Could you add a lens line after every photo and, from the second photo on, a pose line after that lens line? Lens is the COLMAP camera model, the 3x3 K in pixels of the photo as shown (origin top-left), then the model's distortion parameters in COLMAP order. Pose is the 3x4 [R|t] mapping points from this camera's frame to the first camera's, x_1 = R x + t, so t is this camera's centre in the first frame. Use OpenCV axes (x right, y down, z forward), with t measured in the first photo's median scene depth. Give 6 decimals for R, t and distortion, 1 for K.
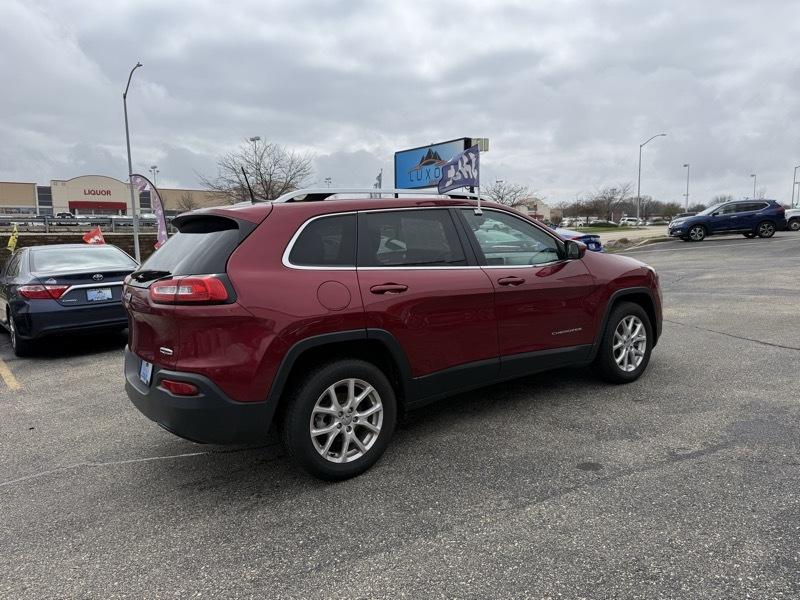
lens RADIAL K [[559.2, 0, 403.5], [0, 559.2, 297.0], [0, 0, 1]] dist [0.042955, -0.055180]
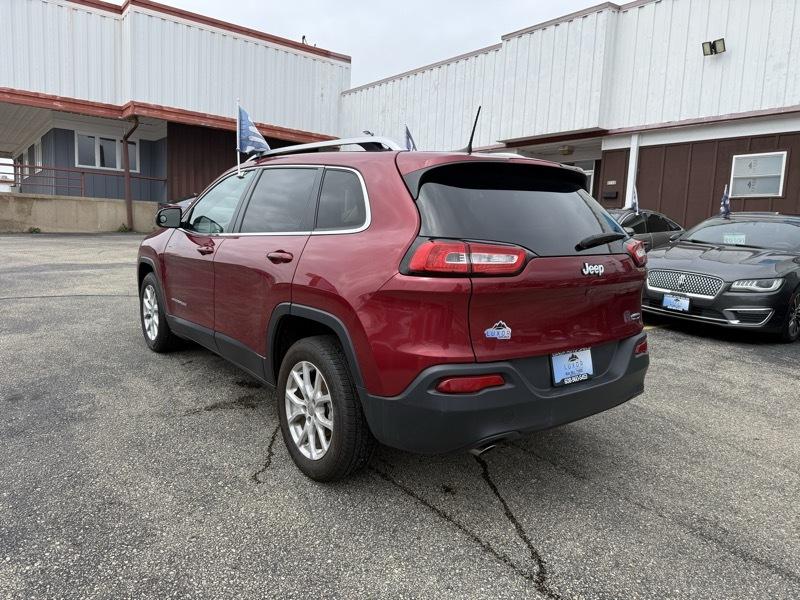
lens RADIAL K [[559.2, 0, 399.3], [0, 559.2, 302.4], [0, 0, 1]] dist [0.042955, -0.055180]
pose [[-0.048487, -0.109380, 0.992817, -1.010033], [0.070981, 0.991095, 0.112657, -0.048086], [-0.996298, 0.075934, -0.040291, 1.074409]]
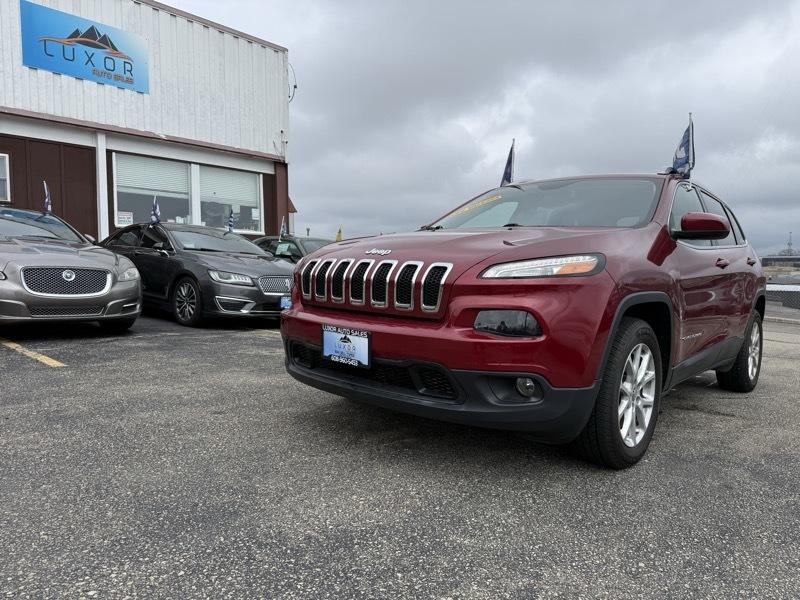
lens RADIAL K [[559.2, 0, 404.1], [0, 559.2, 298.6], [0, 0, 1]] dist [0.042955, -0.055180]
pose [[-0.975019, 0.022141, -0.221013, 0.623070], [-0.014869, 0.986281, 0.164403, -0.137258], [0.221621, 0.163583, -0.961314, 2.108641]]
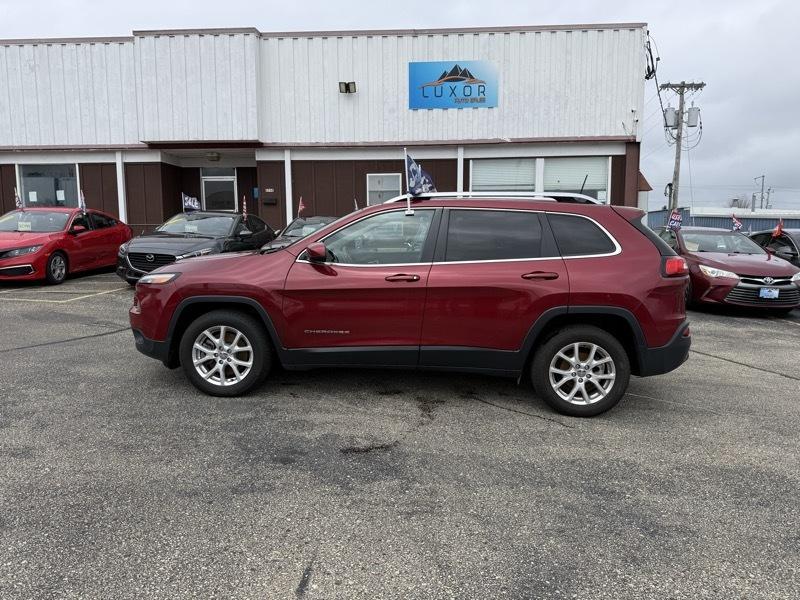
lens RADIAL K [[559.2, 0, 400.8], [0, 559.2, 299.3], [0, 0, 1]] dist [0.042955, -0.055180]
pose [[-0.773513, -0.052602, 0.631594, -0.732070], [0.084023, 0.979242, 0.184459, -0.205608], [-0.628186, 0.195750, -0.753036, 2.144780]]
